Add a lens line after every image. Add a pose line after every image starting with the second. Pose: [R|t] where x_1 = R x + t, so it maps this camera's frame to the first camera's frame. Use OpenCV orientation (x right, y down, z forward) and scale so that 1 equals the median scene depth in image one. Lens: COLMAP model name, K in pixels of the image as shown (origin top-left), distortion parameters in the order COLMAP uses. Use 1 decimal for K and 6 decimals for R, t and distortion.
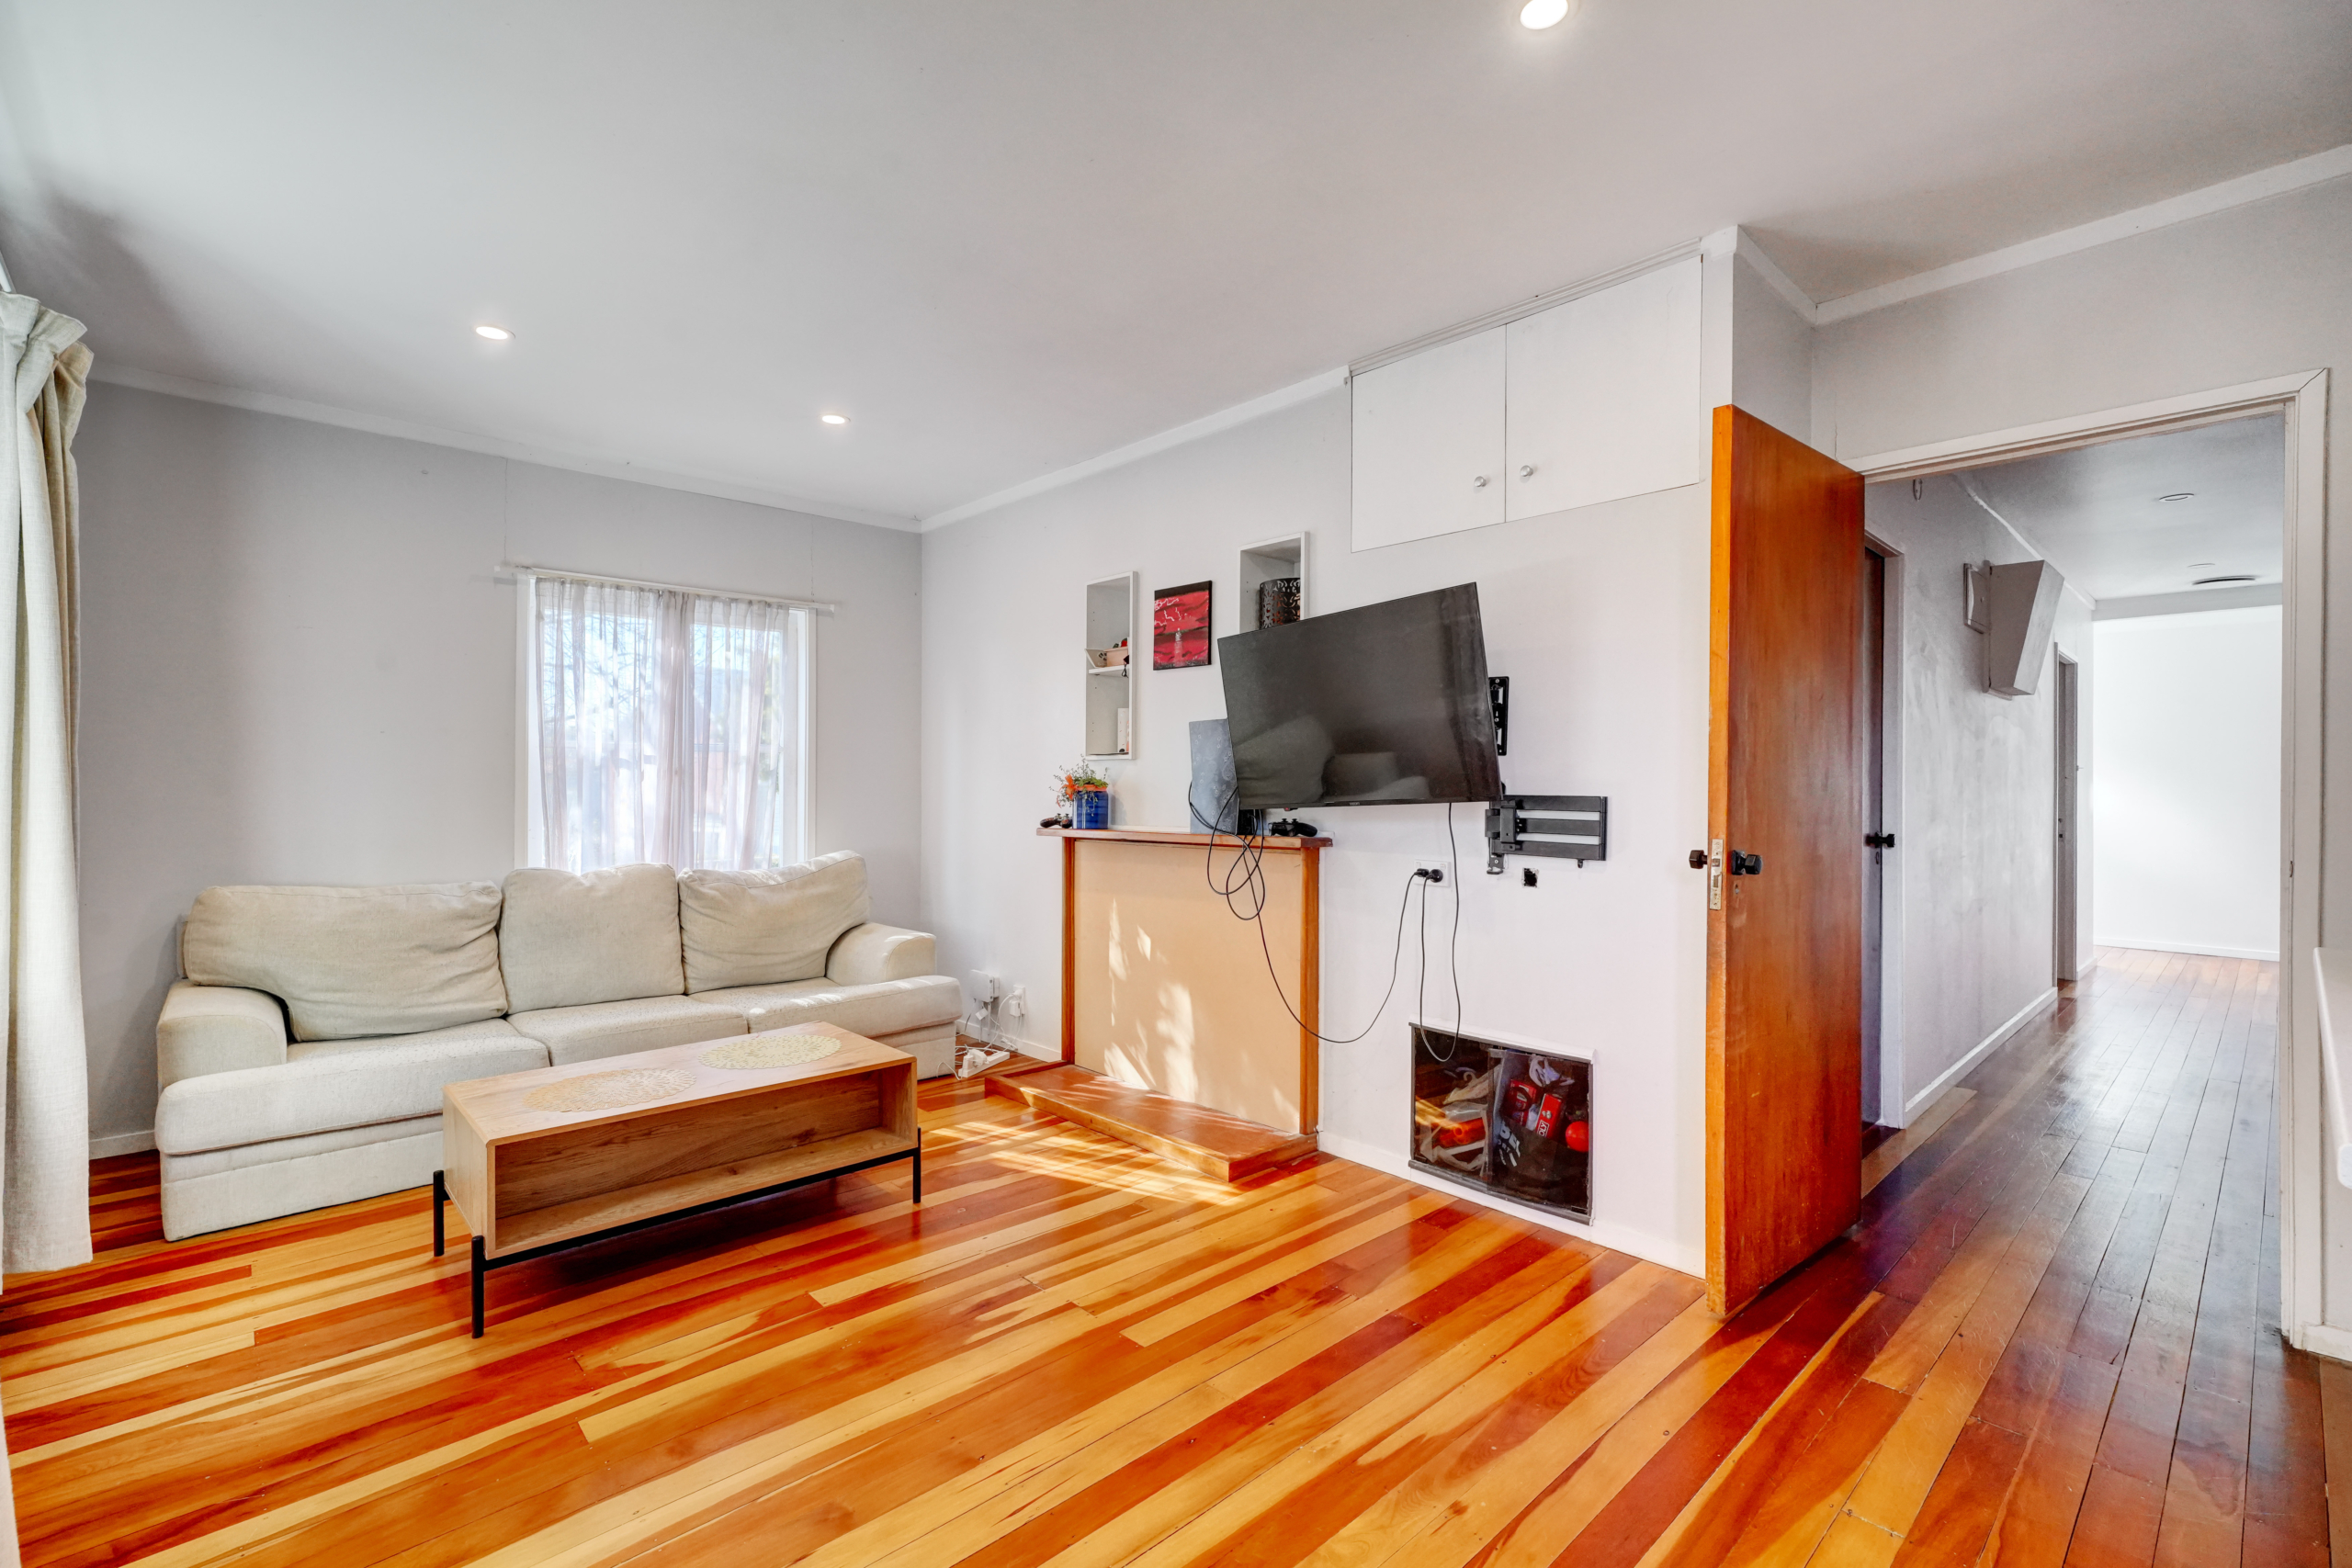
lens RADIAL K [[1046.7, 0, 1171.7], [0, 1046.7, 792.9], [0, 0, 1]] dist [-0.002535, 0.003498]
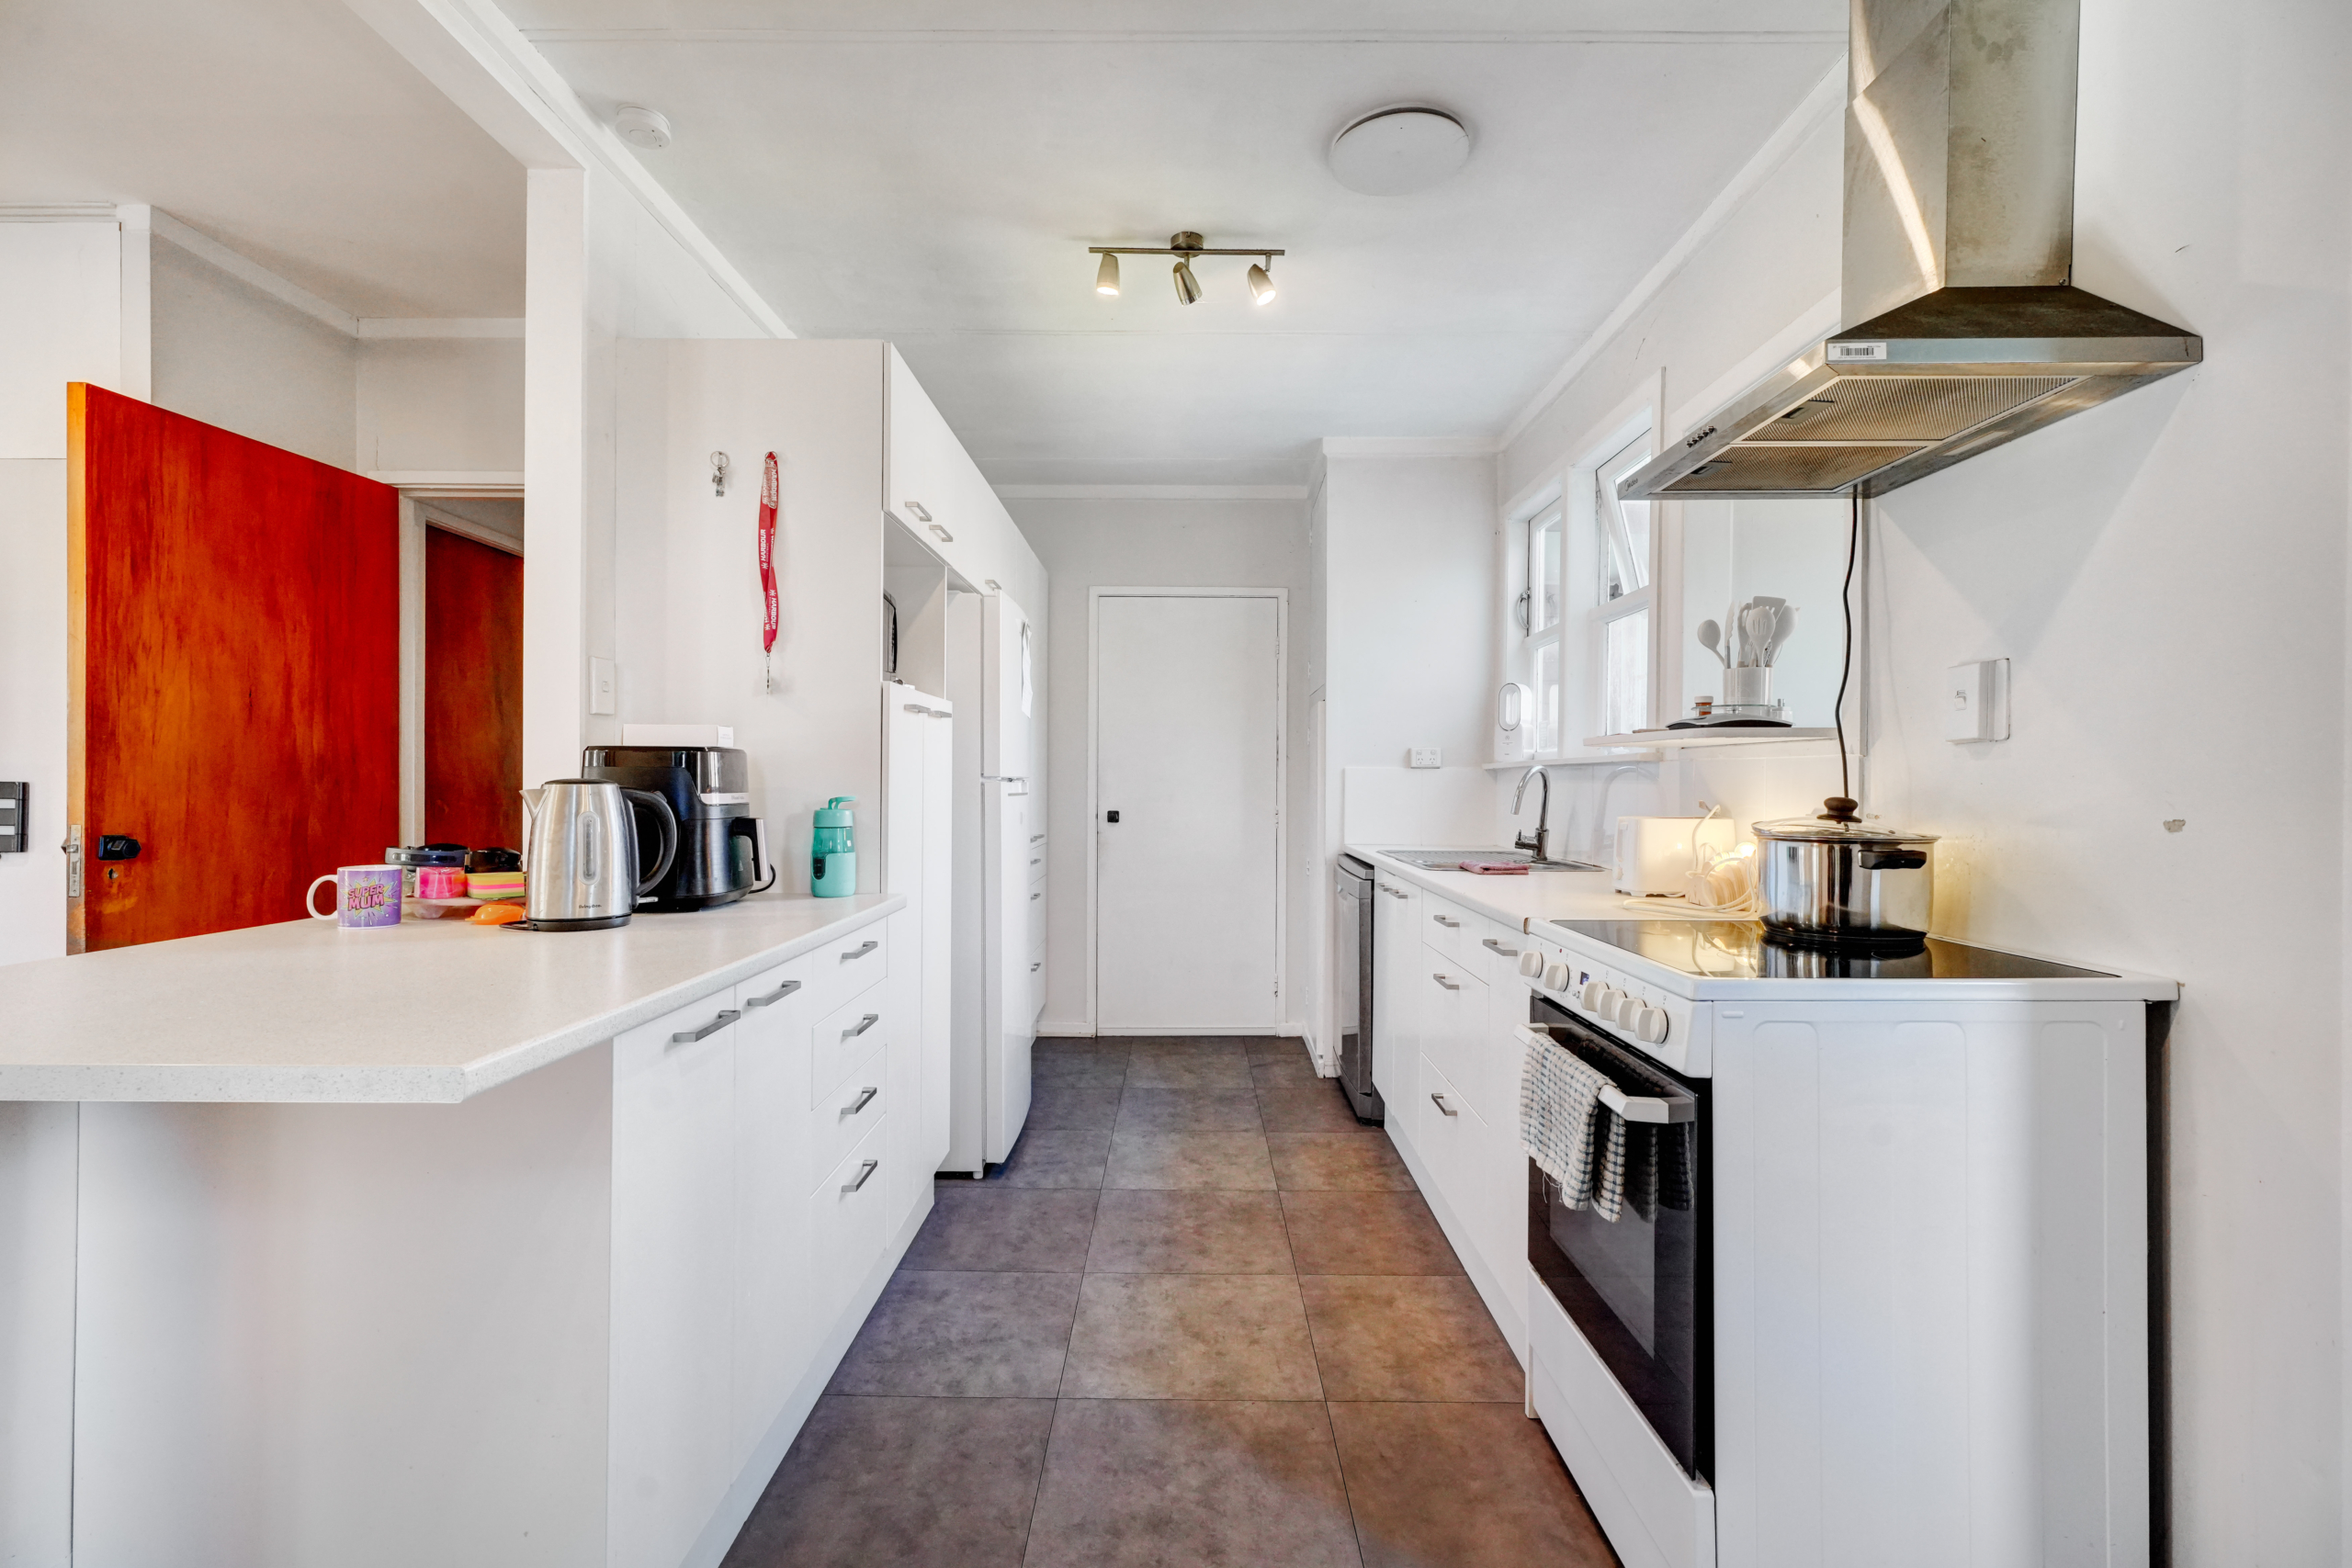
lens RADIAL K [[1046.7, 0, 1180.2], [0, 1046.7, 791.4], [0, 0, 1]] dist [-0.002535, 0.003498]
pose [[0.684391, -0.008616, 0.729064, 0.317379], [0.002519, 0.999952, 0.009452, 0.004175], [-0.729111, -0.004632, 0.684380, -0.262070]]
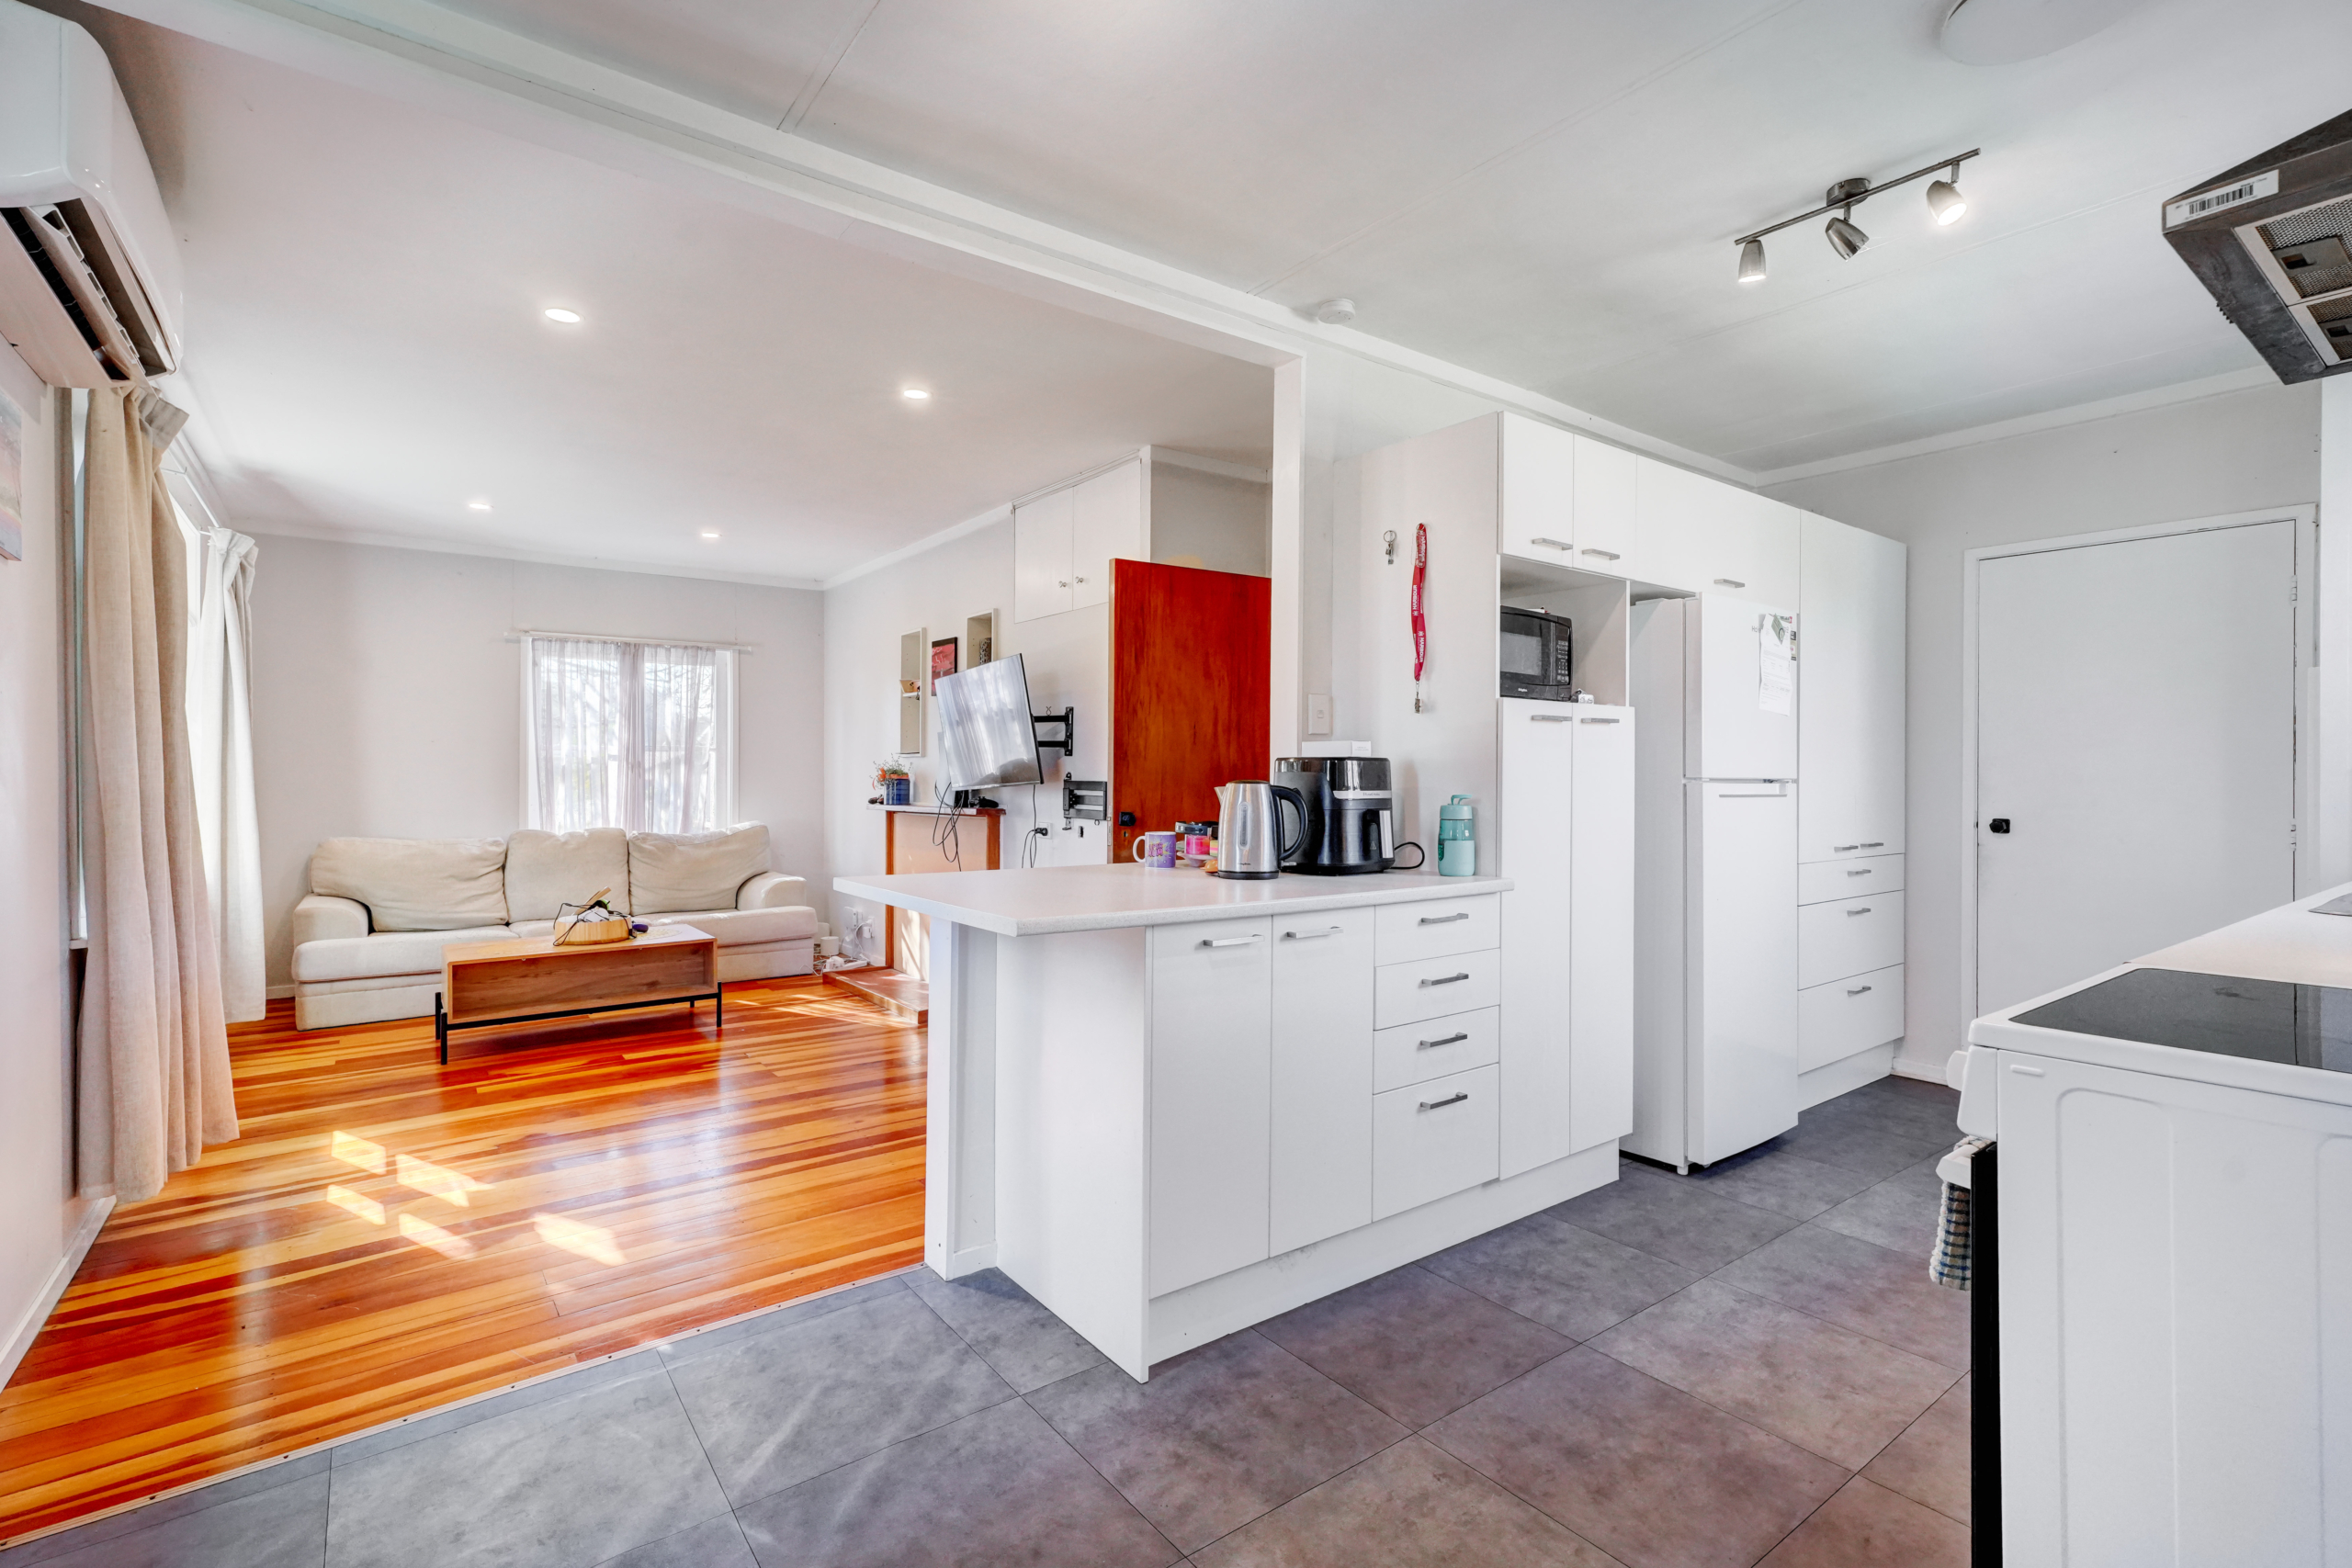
lens RADIAL K [[1046.7, 0, 1185.8], [0, 1046.7, 781.0], [0, 0, 1]] dist [-0.002535, 0.003498]
pose [[0.996584, 0.000032, -0.082579, 0.491450], [-0.000153, 0.999999, -0.001462, 0.003925], [0.082579, 0.001470, 0.996583, -0.460081]]
